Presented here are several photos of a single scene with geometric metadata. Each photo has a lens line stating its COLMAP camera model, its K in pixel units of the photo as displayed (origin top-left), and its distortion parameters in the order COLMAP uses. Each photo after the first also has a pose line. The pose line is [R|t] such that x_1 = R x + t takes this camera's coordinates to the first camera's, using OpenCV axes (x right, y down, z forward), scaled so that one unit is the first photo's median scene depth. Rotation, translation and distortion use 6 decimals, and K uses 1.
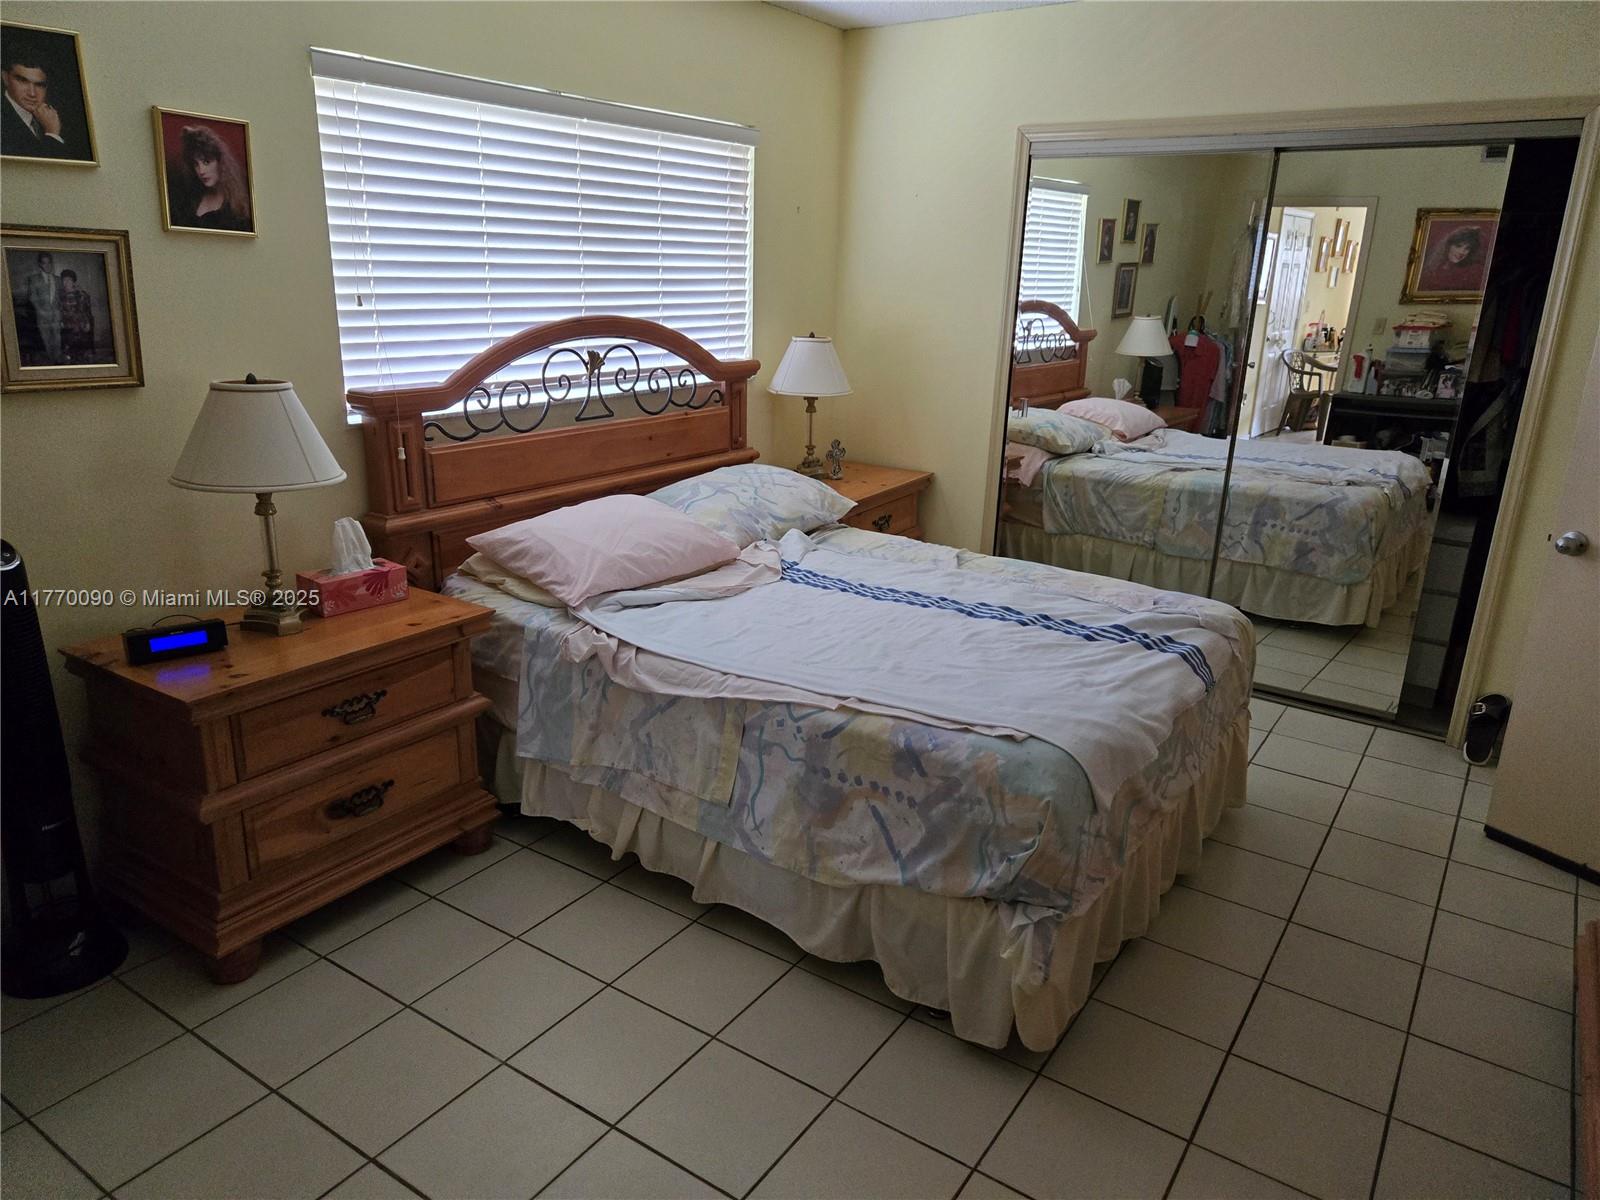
lens RADIAL K [[1100.2, 0, 799.6], [0, 1100.2, 598.5], [0, 0, 1]] dist [-0.014340, -0.010101]
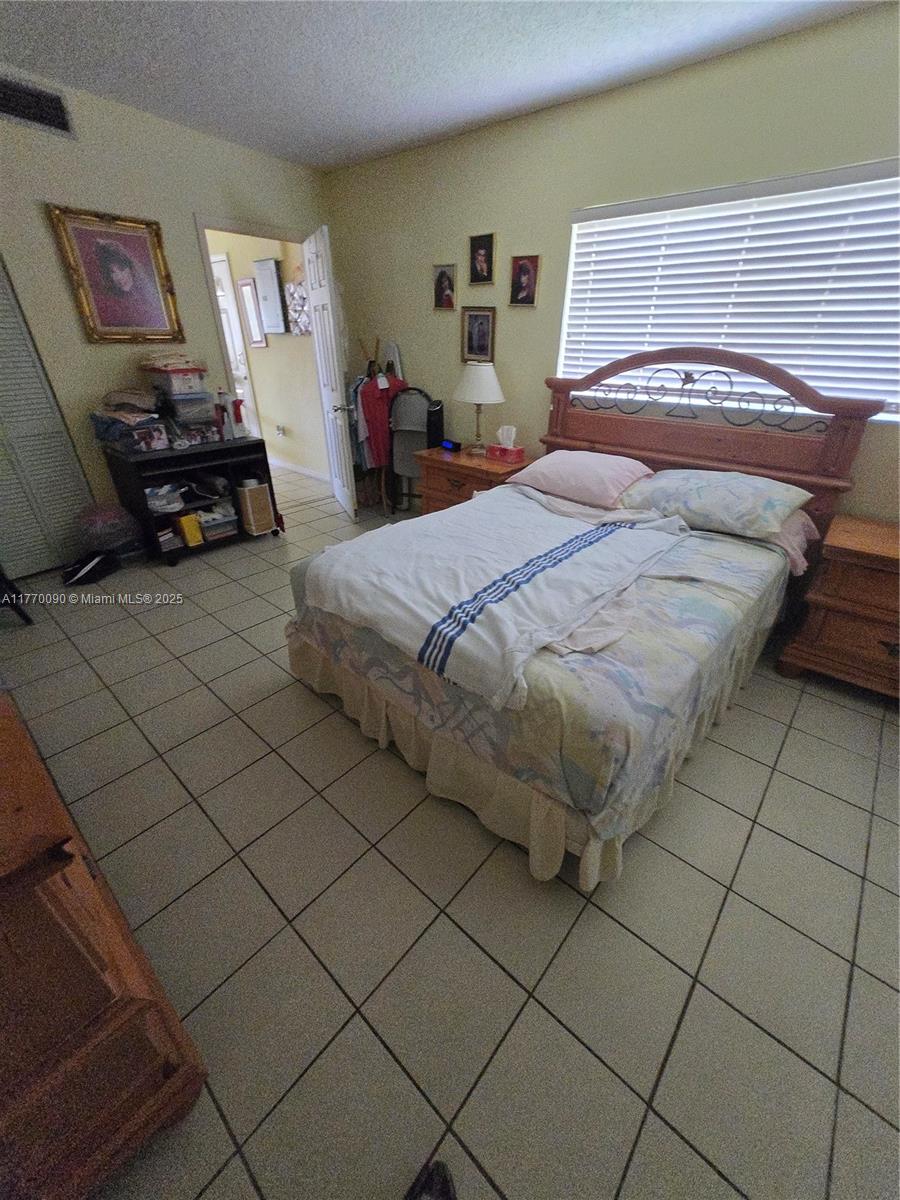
lens RADIAL K [[469.7, 0, 454.4], [0, 469.7, 599.2], [0, 0, 1]] dist [-0.003695, 0.001423]
pose [[-0.123740, 0.460020, -0.879244, 0.790877], [-0.304732, 0.825624, 0.474852, -0.228331], [0.944366, 0.326692, 0.038020, 0.995874]]
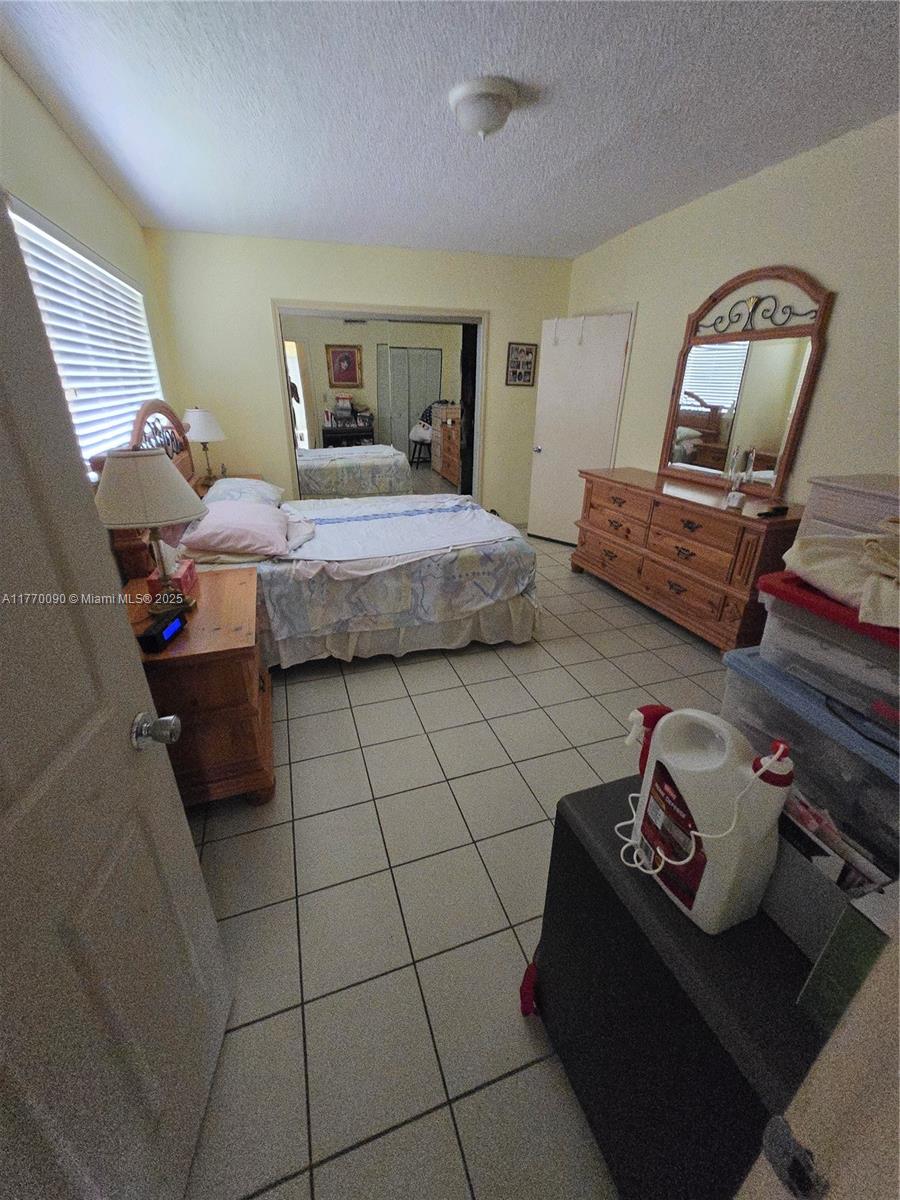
lens RADIAL K [[469.7, 0, 450.1], [0, 469.7, 599.1], [0, 0, 1]] dist [-0.003695, 0.001423]
pose [[0.601408, -0.348485, 0.718935, -0.683797], [0.237793, 0.937153, 0.255341, -0.063879], [-0.762734, 0.017394, 0.646478, 0.269192]]
